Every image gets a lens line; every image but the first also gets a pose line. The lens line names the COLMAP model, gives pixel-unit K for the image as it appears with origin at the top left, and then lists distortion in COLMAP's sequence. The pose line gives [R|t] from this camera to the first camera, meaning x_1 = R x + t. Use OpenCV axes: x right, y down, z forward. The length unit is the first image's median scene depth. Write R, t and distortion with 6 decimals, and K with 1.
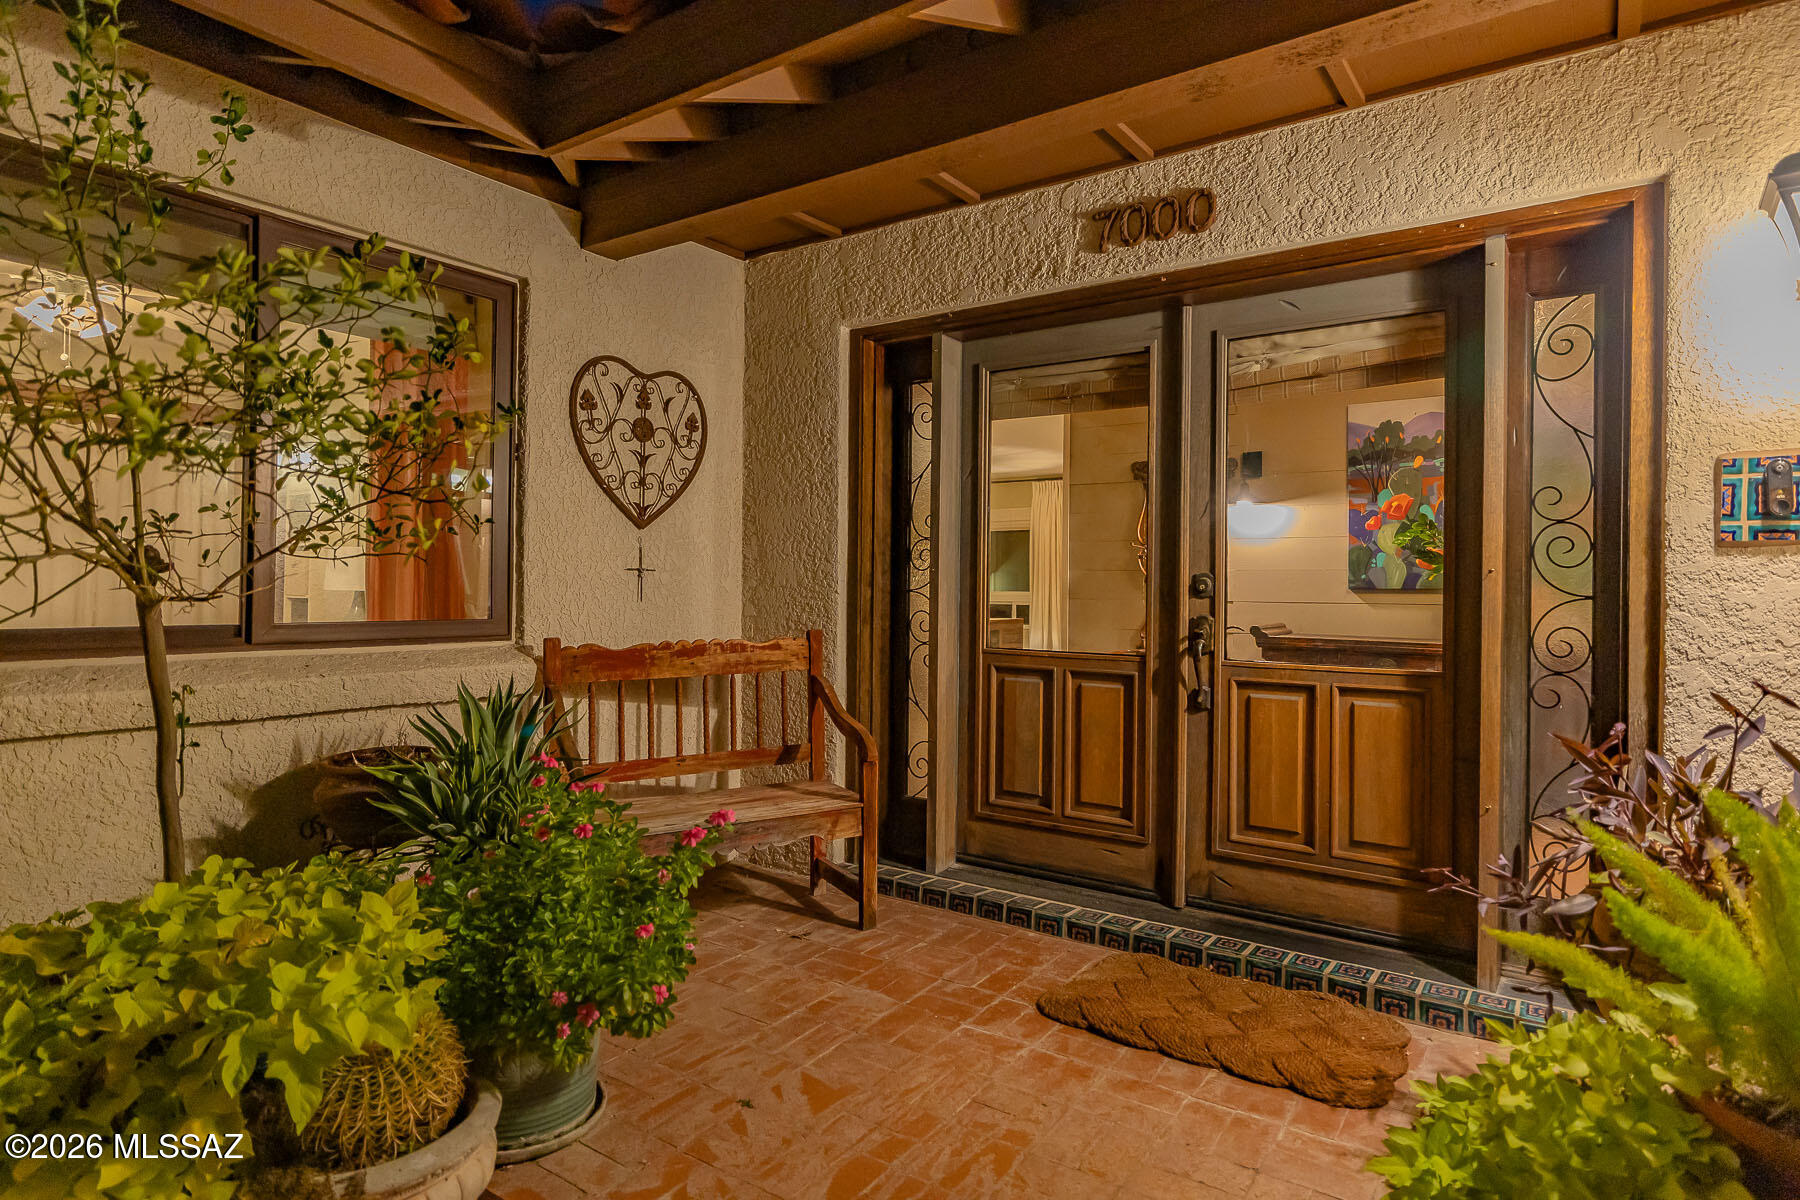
lens RADIAL K [[972.7, 0, 901.3], [0, 972.7, 590.9], [0, 0, 1]] dist [-0.002830, 0.000408]
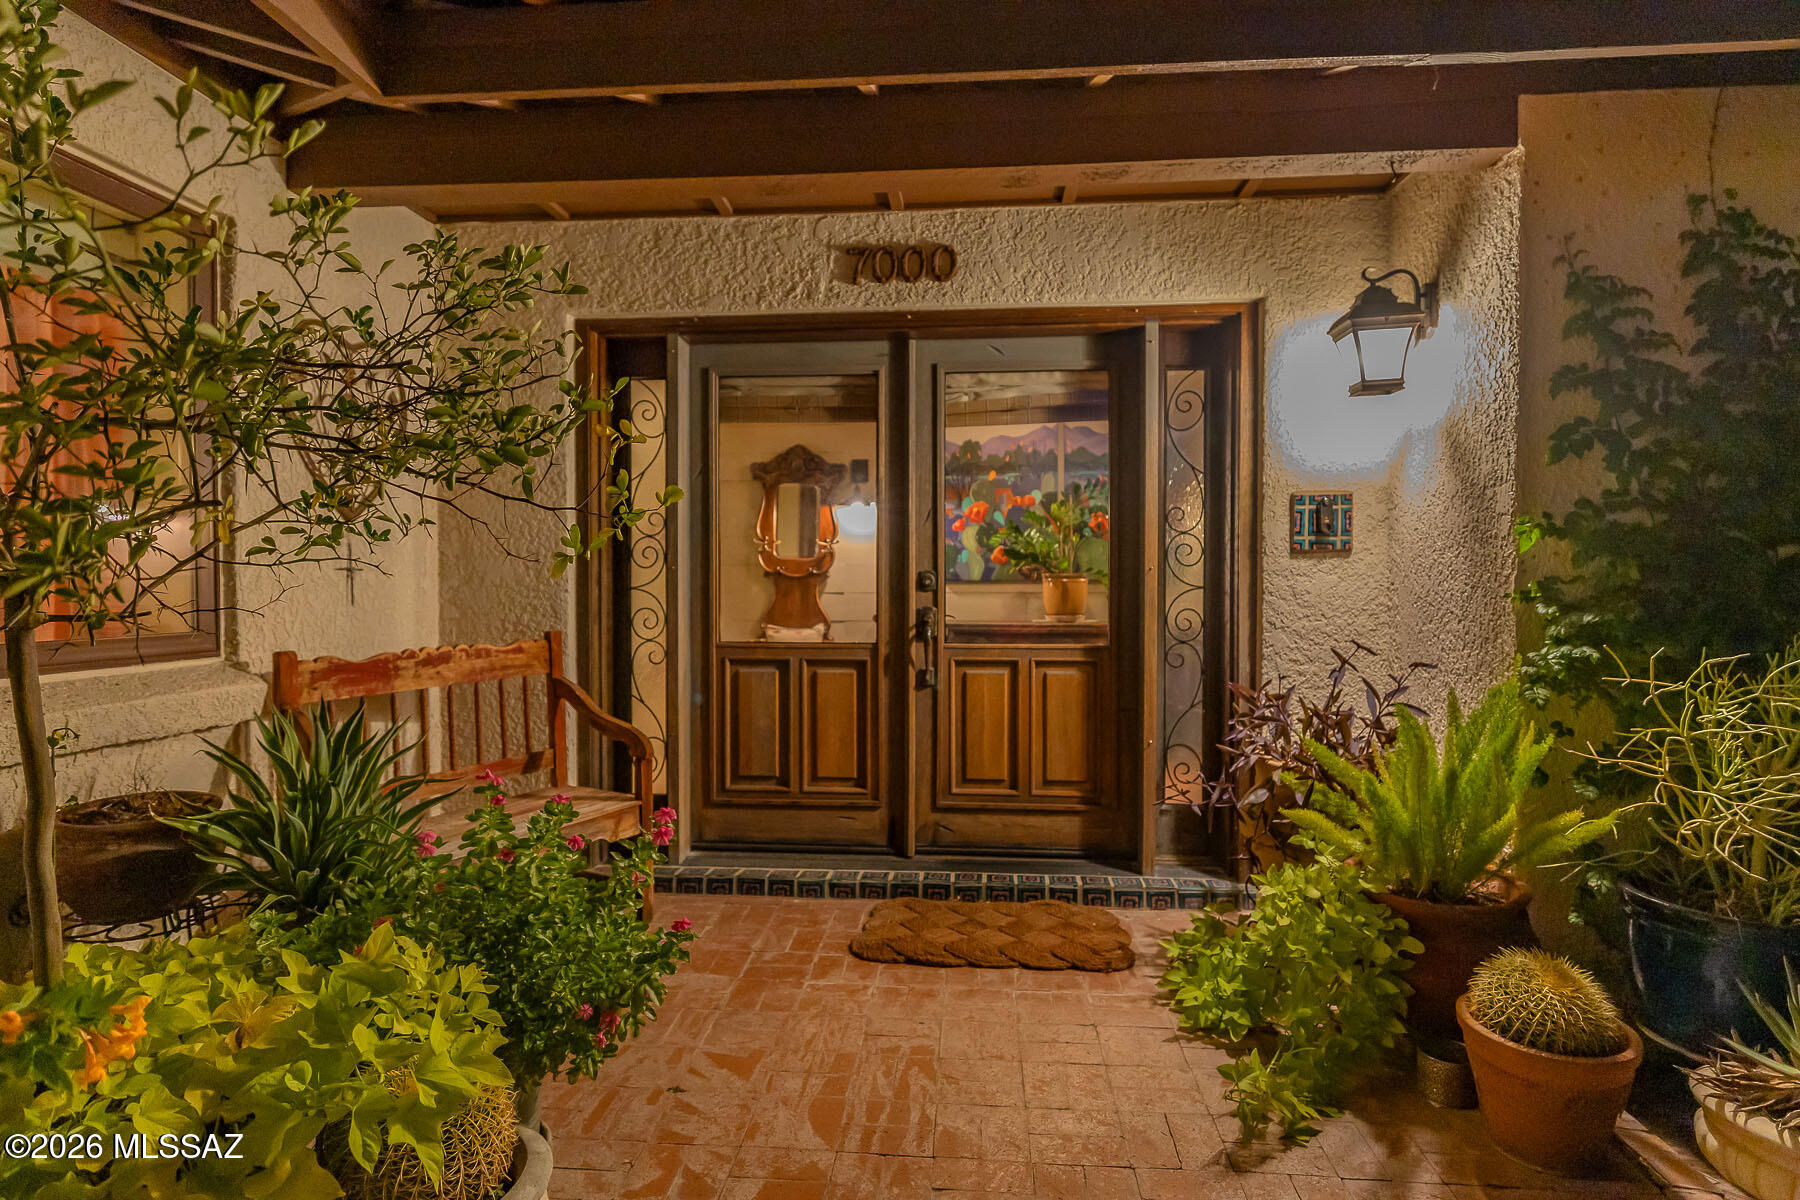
lens RADIAL K [[972.7, 0, 906.6], [0, 972.7, 605.4], [0, 0, 1]] dist [-0.002830, 0.000408]
pose [[0.865227, -0.023153, 0.500845, -0.316081], [0.010887, 0.999565, 0.027400, -0.009008], [-0.501262, -0.018254, 0.865103, -0.004974]]
